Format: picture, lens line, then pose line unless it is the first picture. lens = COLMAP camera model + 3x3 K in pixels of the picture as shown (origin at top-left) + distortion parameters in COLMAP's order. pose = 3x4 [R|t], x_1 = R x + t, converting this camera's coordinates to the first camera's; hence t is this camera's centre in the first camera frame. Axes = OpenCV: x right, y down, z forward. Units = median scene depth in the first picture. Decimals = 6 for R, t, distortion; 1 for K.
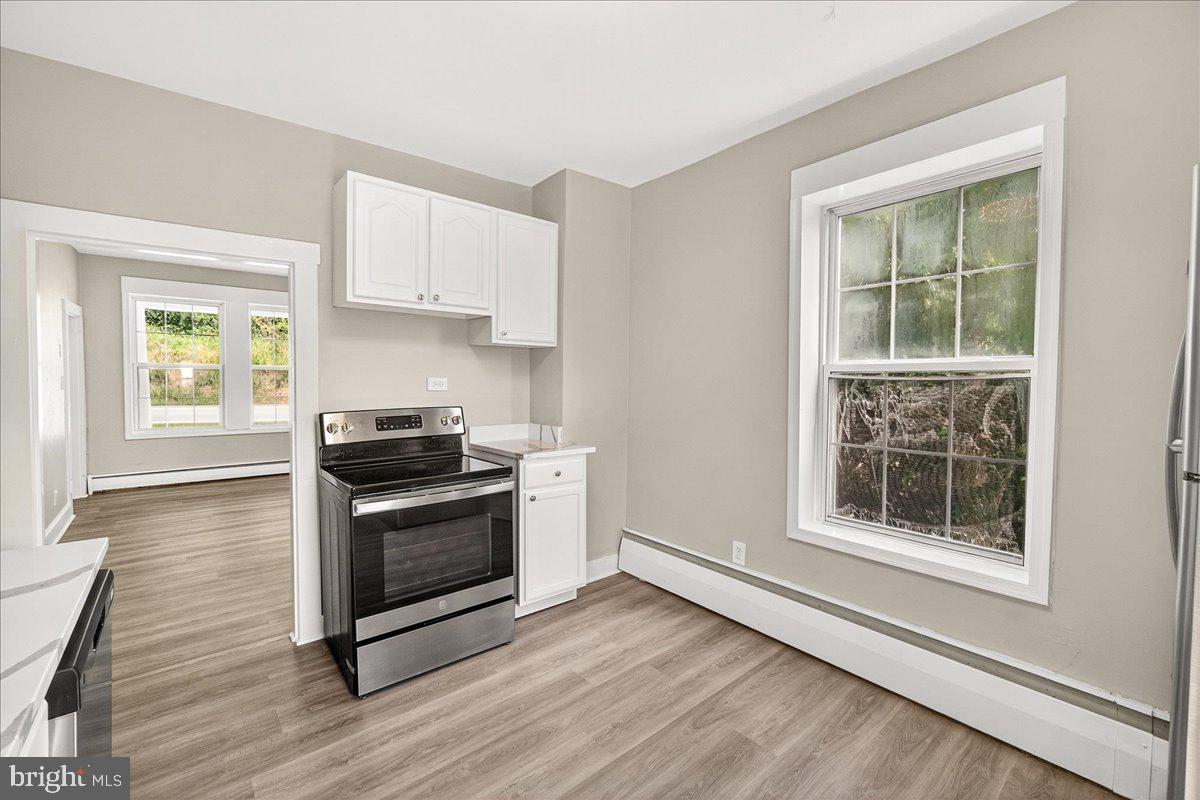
lens RADIAL K [[505.4, 0, 601.1], [0, 505.4, 401.7], [0, 0, 1]] dist [0.000229, 0.000560]
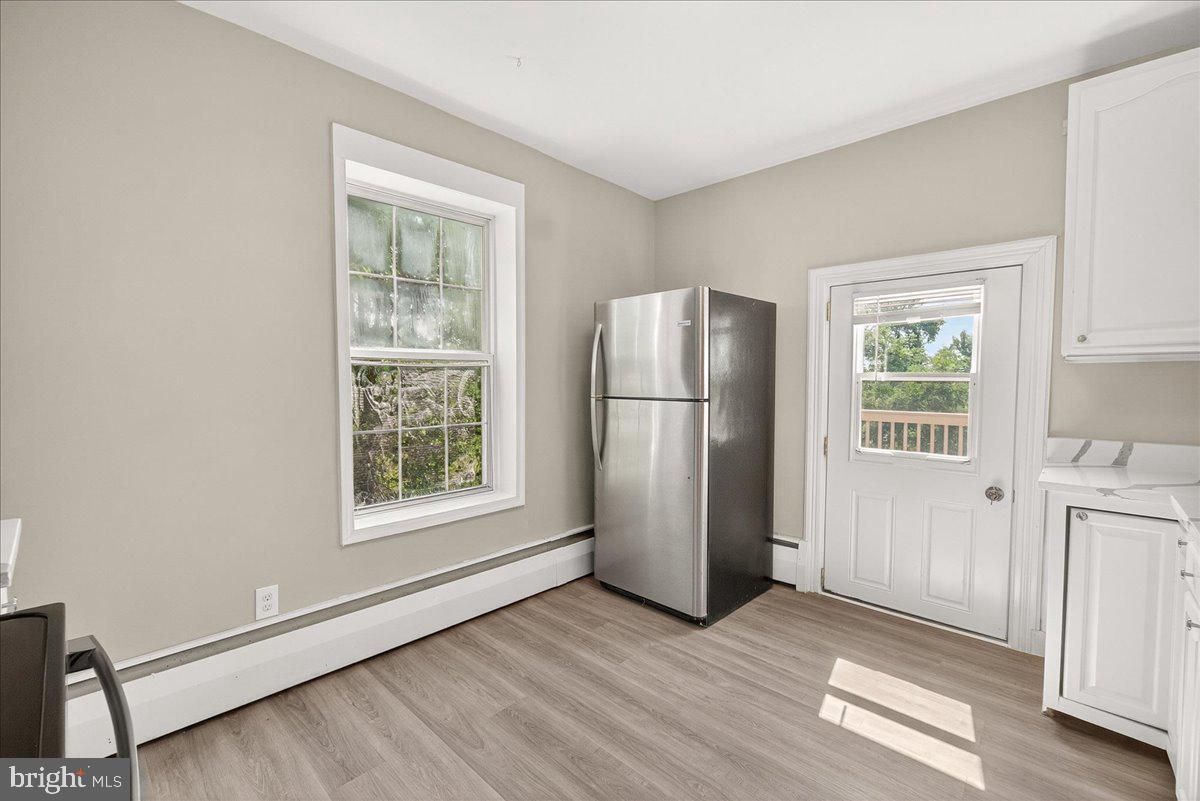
lens RADIAL K [[505.4, 0, 598.6], [0, 505.4, 397.2], [0, 0, 1]] dist [0.000229, 0.000560]
pose [[-0.102263, -0.060097, 0.992940, -0.570784], [0.030808, 0.997503, 0.063546, -0.033521], [-0.994280, 0.037089, -0.100156, 0.687062]]
